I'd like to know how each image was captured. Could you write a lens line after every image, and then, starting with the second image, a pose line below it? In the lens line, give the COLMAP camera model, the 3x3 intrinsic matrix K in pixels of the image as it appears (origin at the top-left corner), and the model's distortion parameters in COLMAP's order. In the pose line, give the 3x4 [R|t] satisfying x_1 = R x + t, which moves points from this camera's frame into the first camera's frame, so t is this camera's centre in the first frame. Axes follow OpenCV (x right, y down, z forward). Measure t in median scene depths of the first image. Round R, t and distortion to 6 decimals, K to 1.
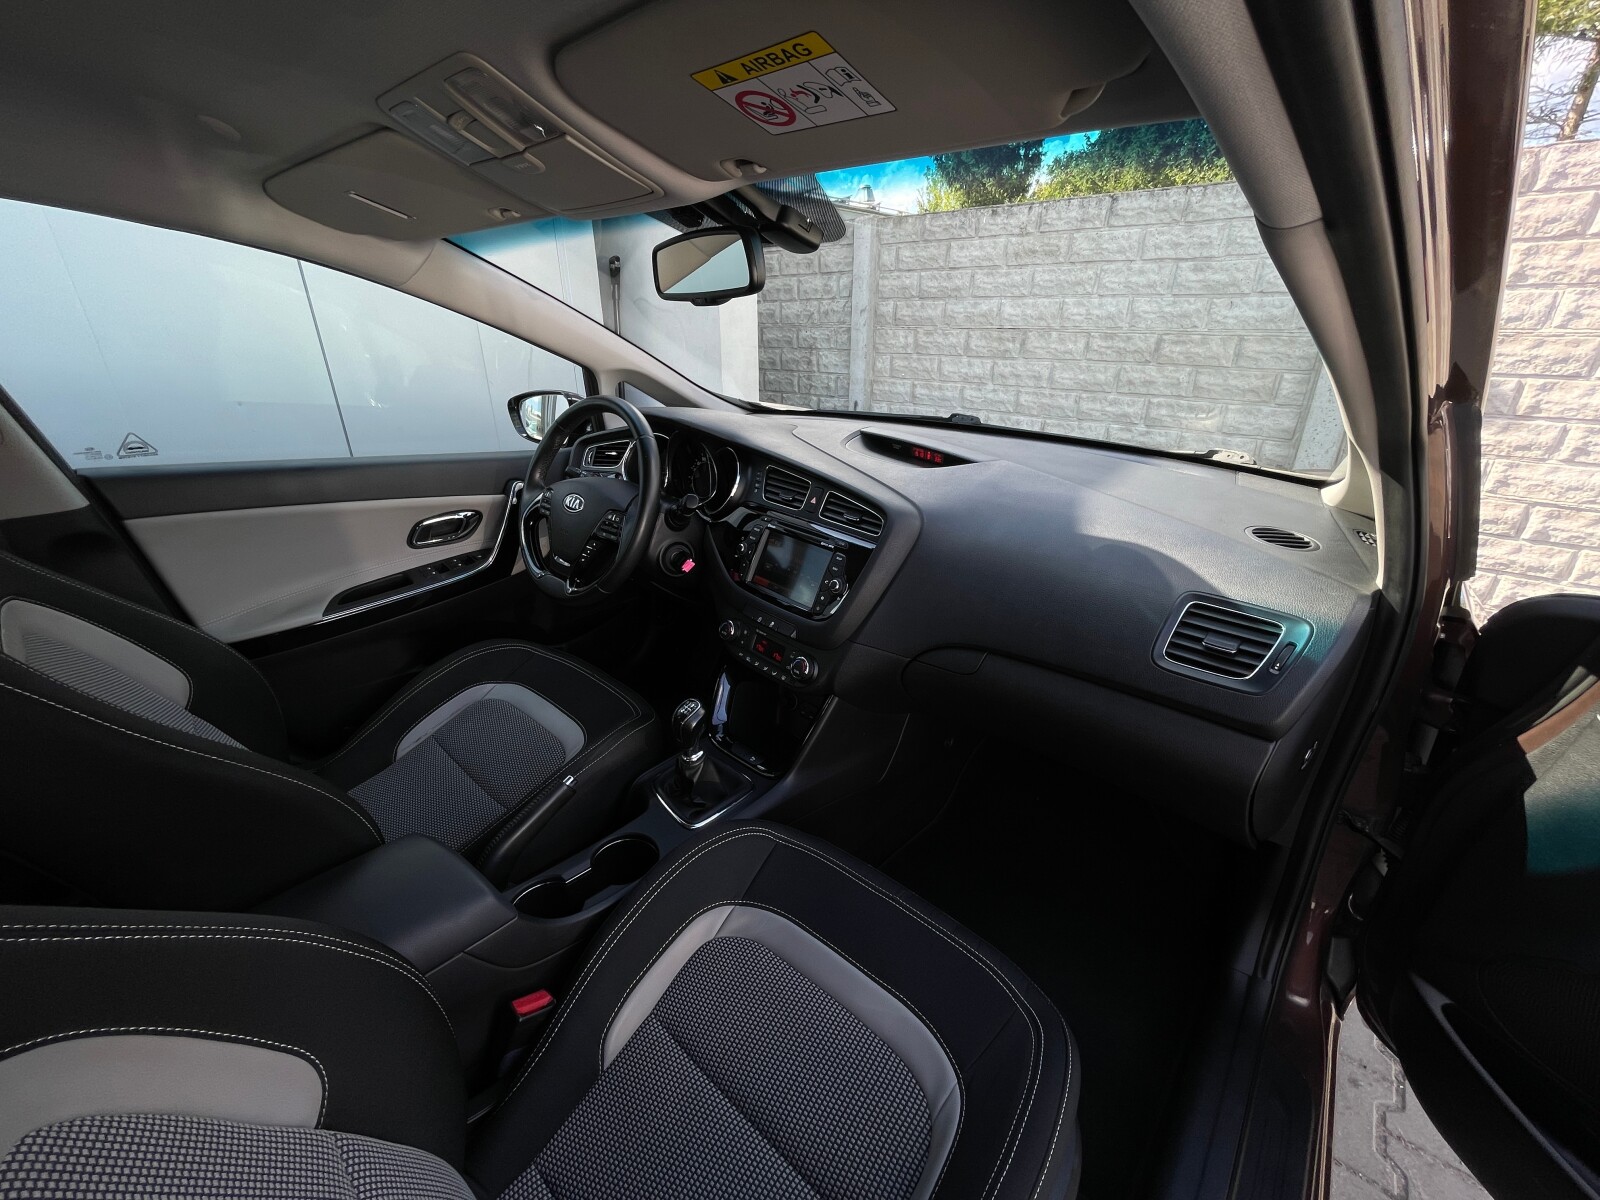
lens RADIAL K [[645.2, 0, 805.1], [0, 645.2, 601.1], [0, 0, 1]] dist [0.001387, 0.004727]
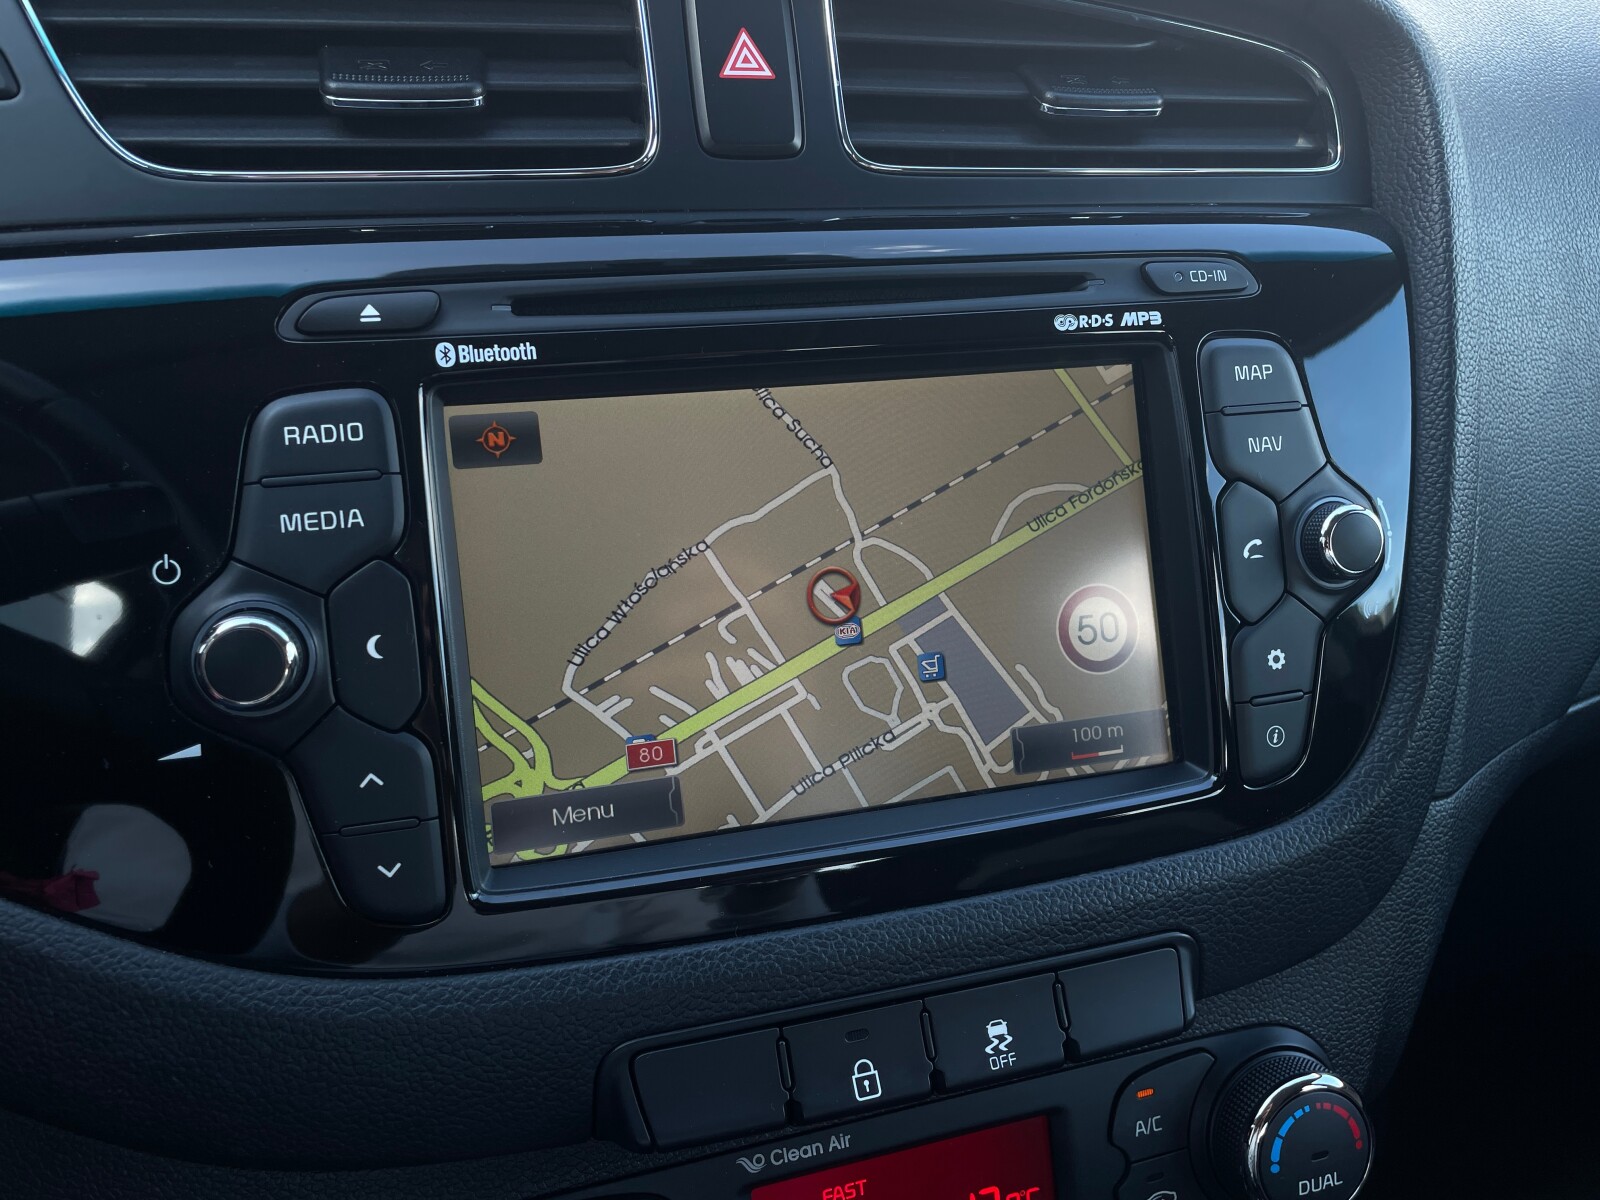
lens RADIAL K [[1212.6, 0, 800.0], [0, 1212.6, 600.0], [0, 0, 1]] dist [0.073037, -0.100974]
pose [[0.456168, -0.411175, 0.789206, -0.091304], [0.332914, 0.901307, 0.277153, -0.050346], [-0.825275, 0.136309, 0.548033, 0.358836]]
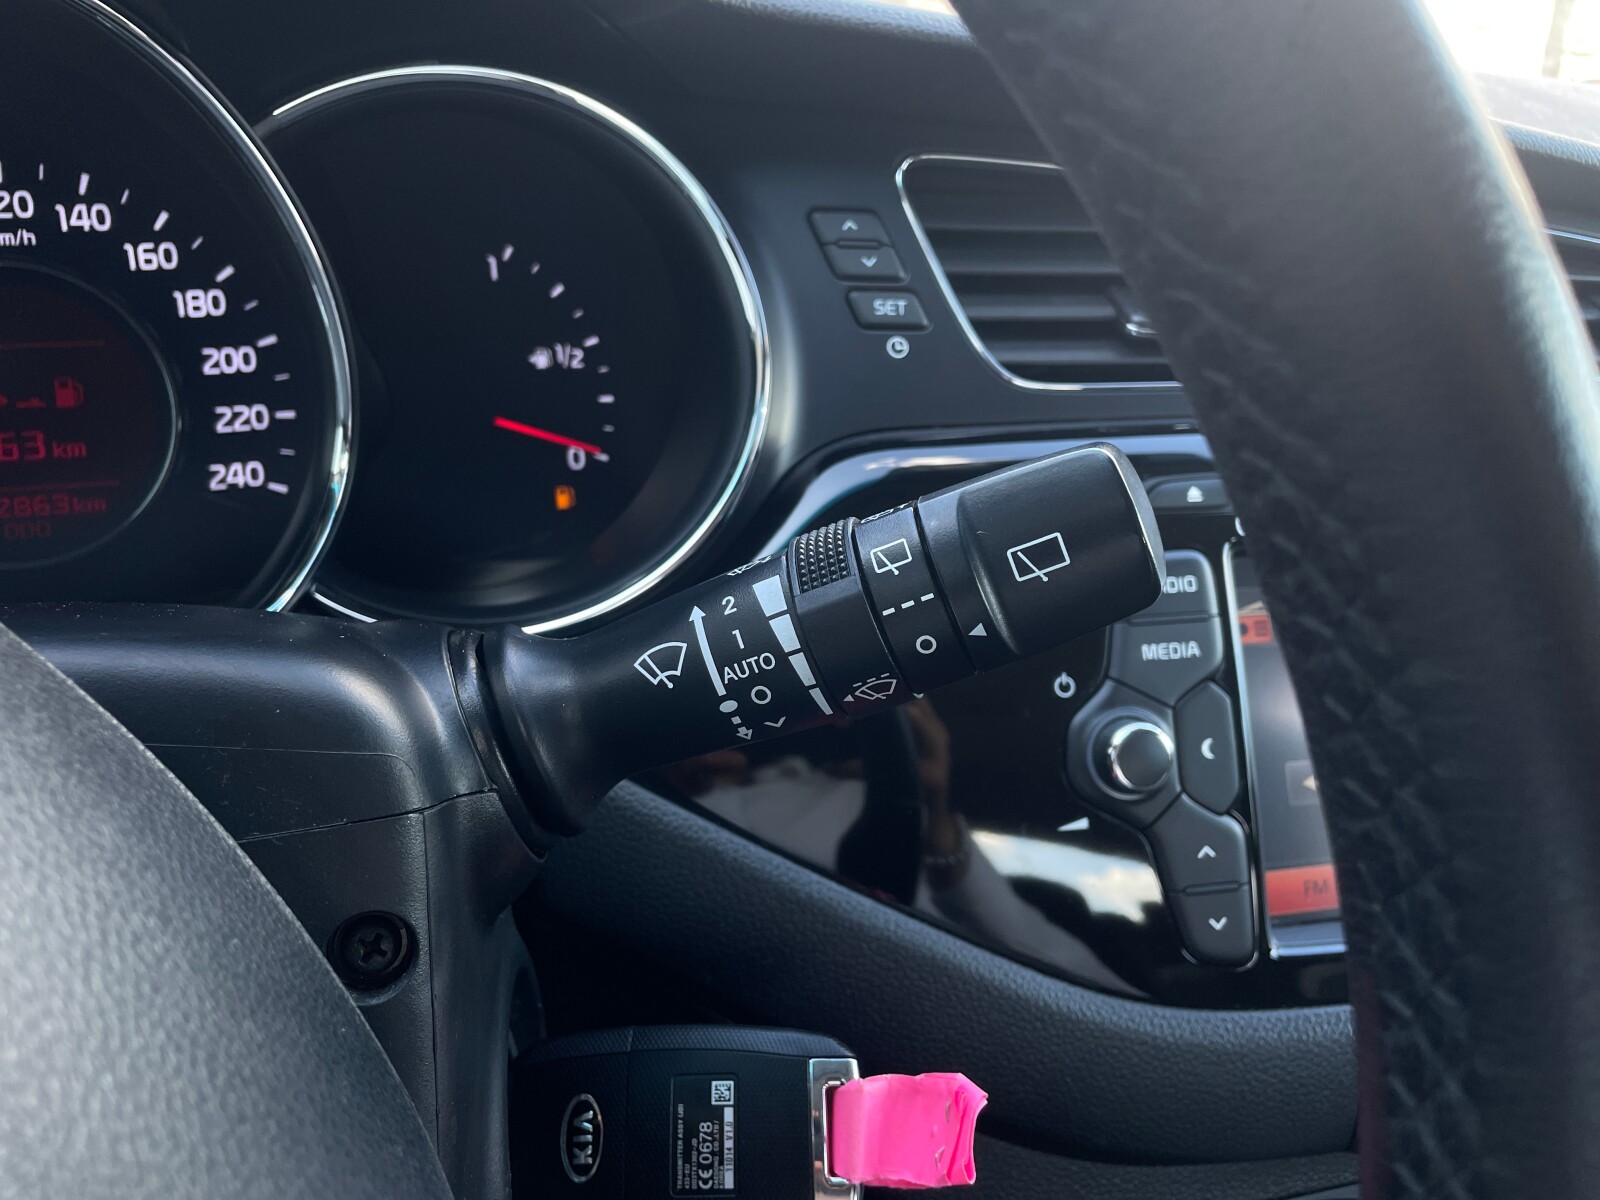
lens RADIAL K [[1229.1, 0, 778.0], [0, 1229.1, 594.0], [0, 0, 1]] dist [0.065697, -0.112551]
pose [[0.495946, -0.333904, 0.801590, -0.146019], [0.315311, 0.929354, 0.192041, -0.081903], [-0.809084, 0.157508, 0.566193, 0.397604]]
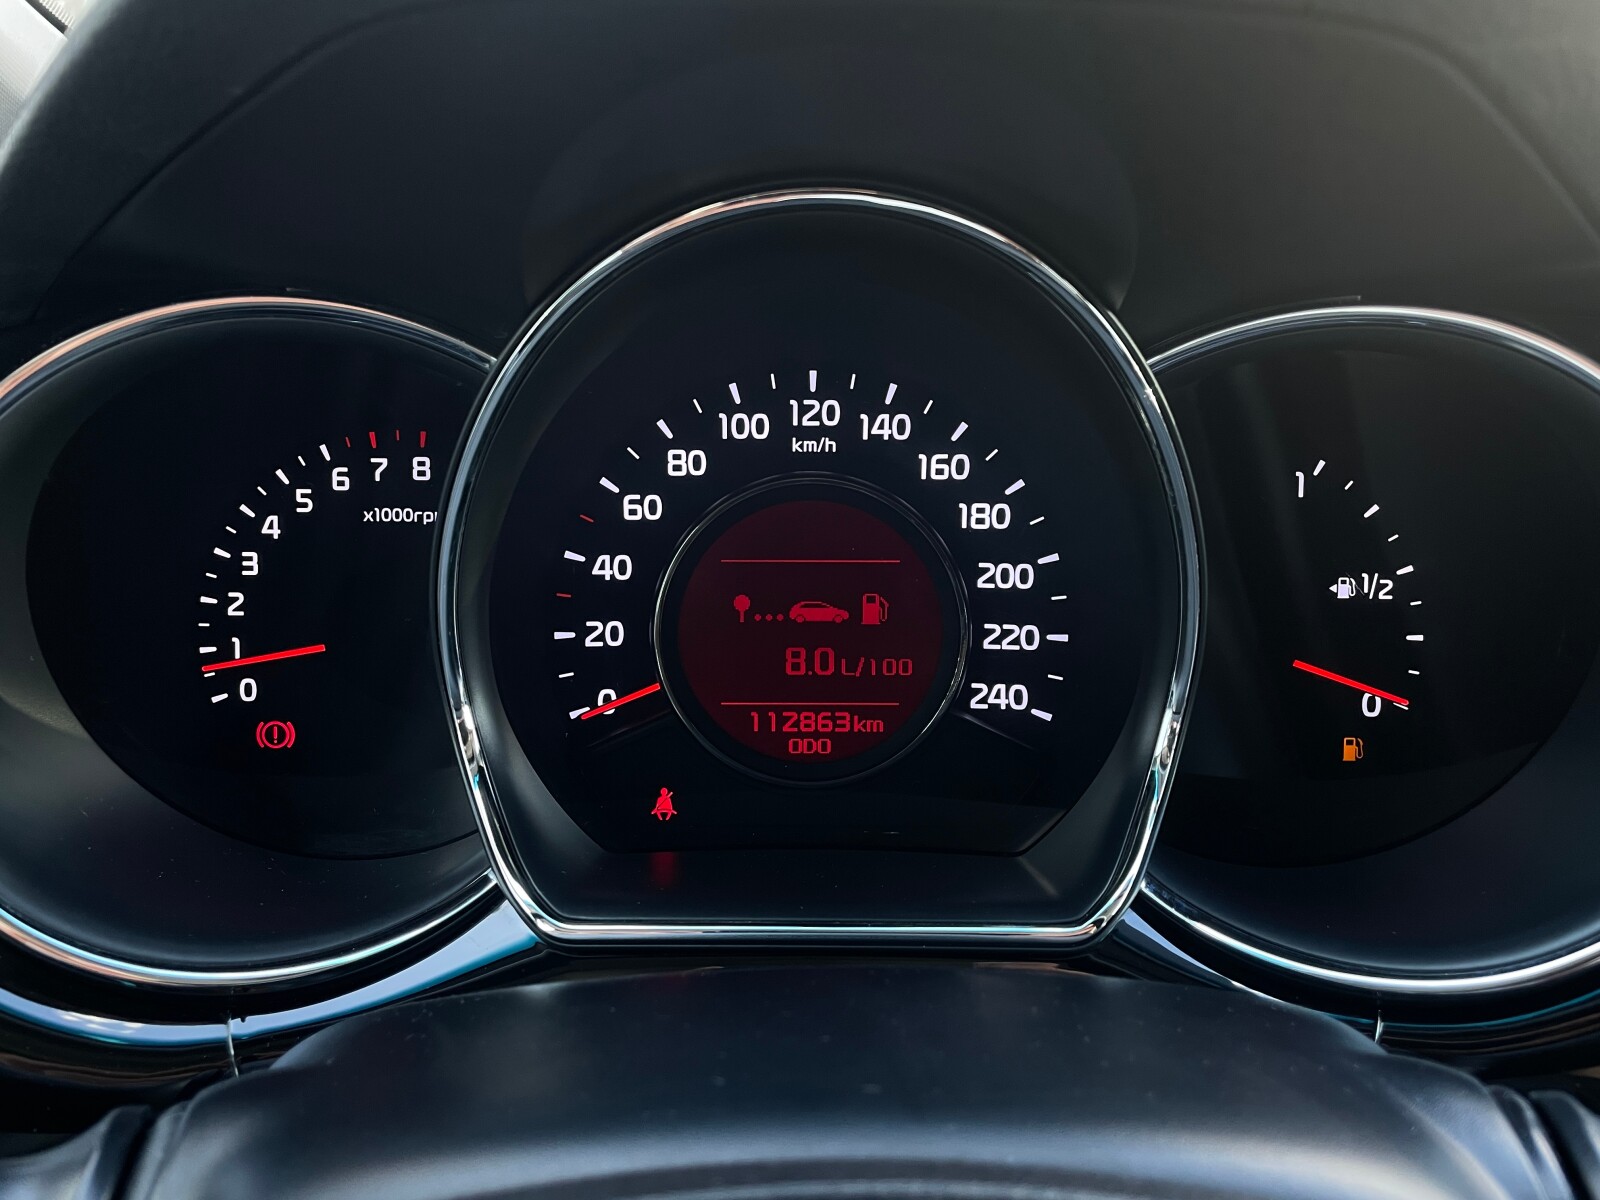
lens RADIAL K [[1229.1, 0, 778.0], [0, 1229.1, 594.0], [0, 0, 1]] dist [0.065697, -0.112551]
pose [[0.751434, -0.255985, 0.608127, -0.153850], [0.267150, 0.960784, 0.074327, -0.111538], [-0.603305, 0.106609, 0.790353, 0.431603]]
